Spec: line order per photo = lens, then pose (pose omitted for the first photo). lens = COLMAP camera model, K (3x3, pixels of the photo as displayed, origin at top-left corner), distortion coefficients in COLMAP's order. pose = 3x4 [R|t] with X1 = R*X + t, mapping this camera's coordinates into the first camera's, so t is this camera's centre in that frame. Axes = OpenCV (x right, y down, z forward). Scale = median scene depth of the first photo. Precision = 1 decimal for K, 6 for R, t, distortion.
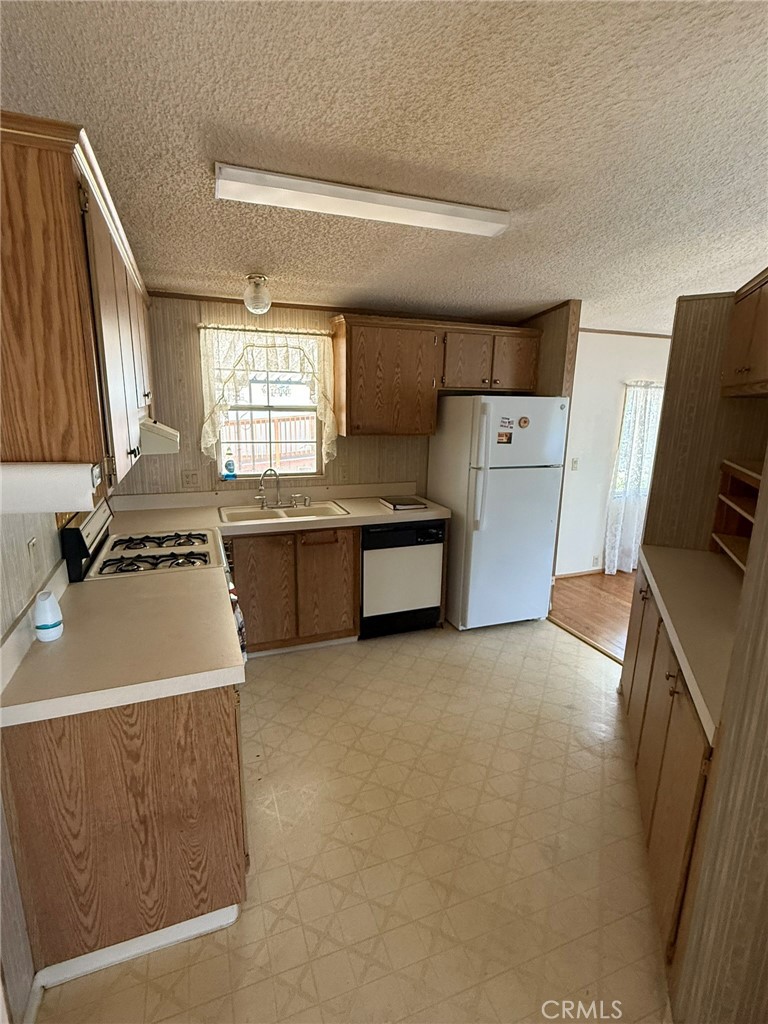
lens RADIAL K [[500.0, 0, 385.1], [0, 500.0, 513.3], [0, 0, 1]] dist [-0.005906, 0.000675]
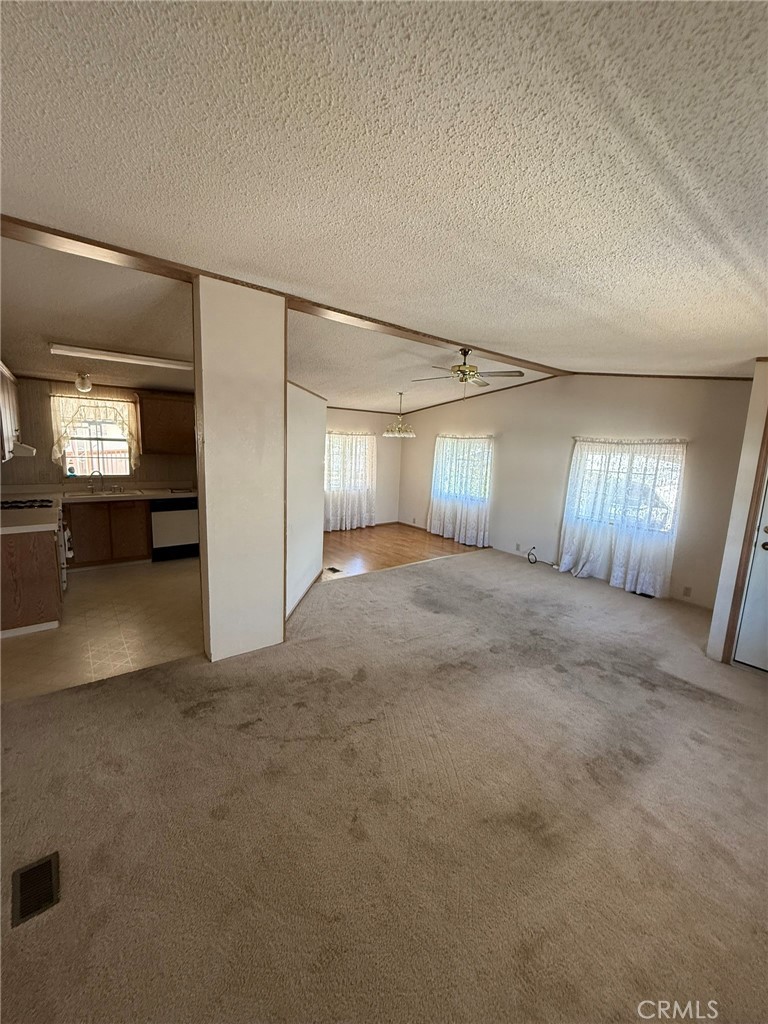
lens RADIAL K [[410.4, 0, 384.6], [0, 410.4, 509.0], [0, 0, 1]] dist [-0.000179, -0.000043]
pose [[0.957335, -0.024606, 0.287931, 0.366902], [0.040686, 0.997920, -0.049997, 0.178365], [-0.286102, 0.059578, 0.956345, -0.789498]]
